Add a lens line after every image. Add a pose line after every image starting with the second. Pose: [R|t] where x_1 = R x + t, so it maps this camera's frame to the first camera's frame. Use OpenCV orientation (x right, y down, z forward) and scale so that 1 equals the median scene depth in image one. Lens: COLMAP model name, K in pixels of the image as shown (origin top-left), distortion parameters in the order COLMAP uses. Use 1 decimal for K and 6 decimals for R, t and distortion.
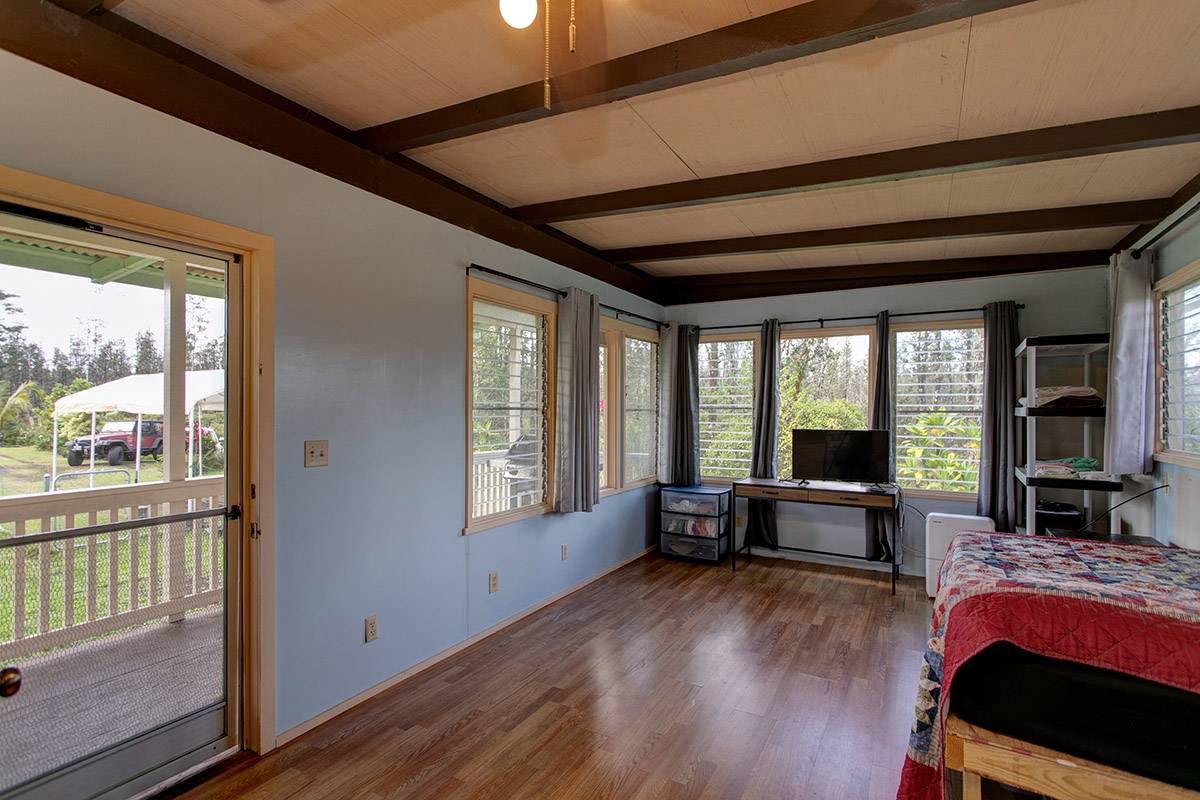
lens RADIAL K [[580.7, 0, 594.4], [0, 580.7, 405.7], [0, 0, 1]] dist [0.002194, 0.001232]
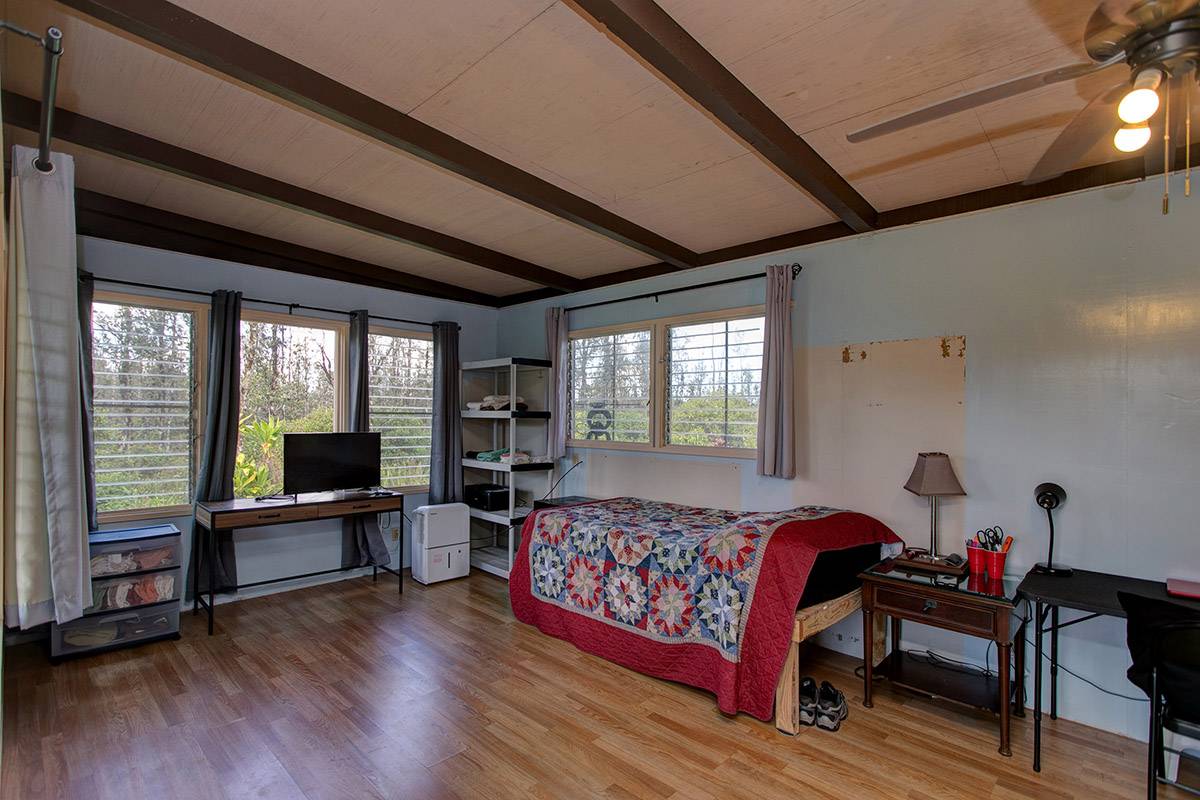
lens RADIAL K [[580.7, 0, 594.7], [0, 580.7, 411.0], [0, 0, 1]] dist [0.002194, 0.001232]
pose [[0.232057, 0.006649, 0.972679, -0.410776], [-0.018288, 0.999830, -0.002471, 0.002107], [-0.972530, -0.017215, 0.232139, 0.452104]]
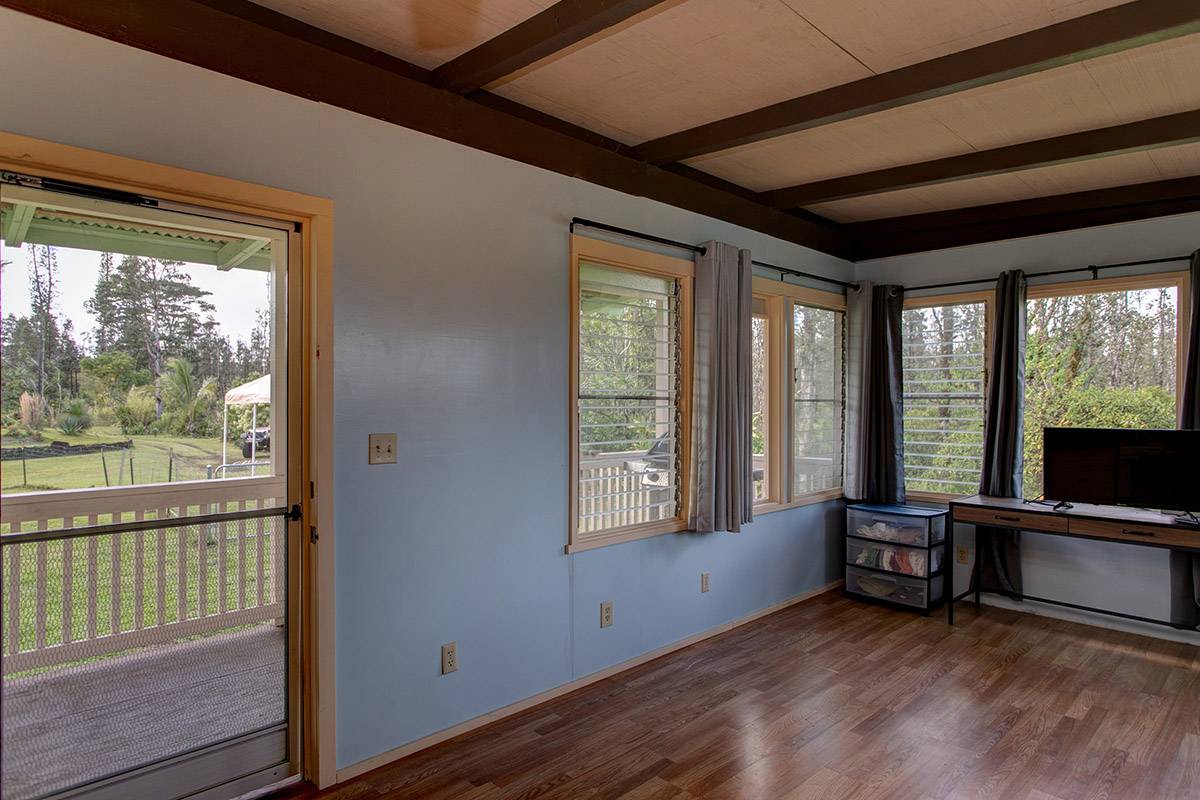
lens RADIAL K [[695.9, 0, 585.6], [0, 695.9, 398.9], [0, 0, 1]] dist [-0.008353, 0.002743]
pose [[0.958128, -0.001154, -0.286338, 0.064605], [0.001558, 0.999998, 0.001186, 0.005135], [0.286336, -0.001583, 0.958128, 0.063255]]
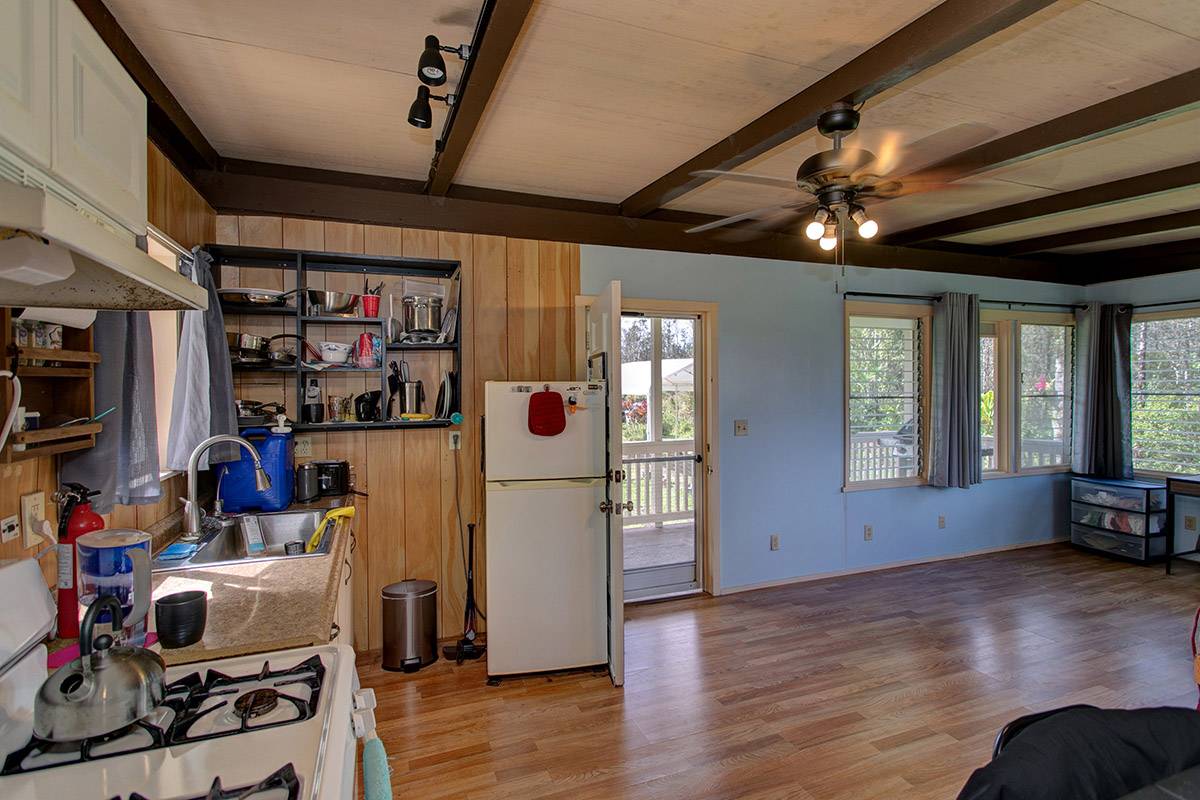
lens RADIAL K [[580.7, 0, 579.7], [0, 580.7, 390.3], [0, 0, 1]] dist [0.002194, 0.001232]
pose [[0.764371, 0.001239, -0.644775, 0.147637], [0.010398, 0.999844, 0.014248, -0.032964], [0.644693, -0.017595, 0.764239, -0.349131]]
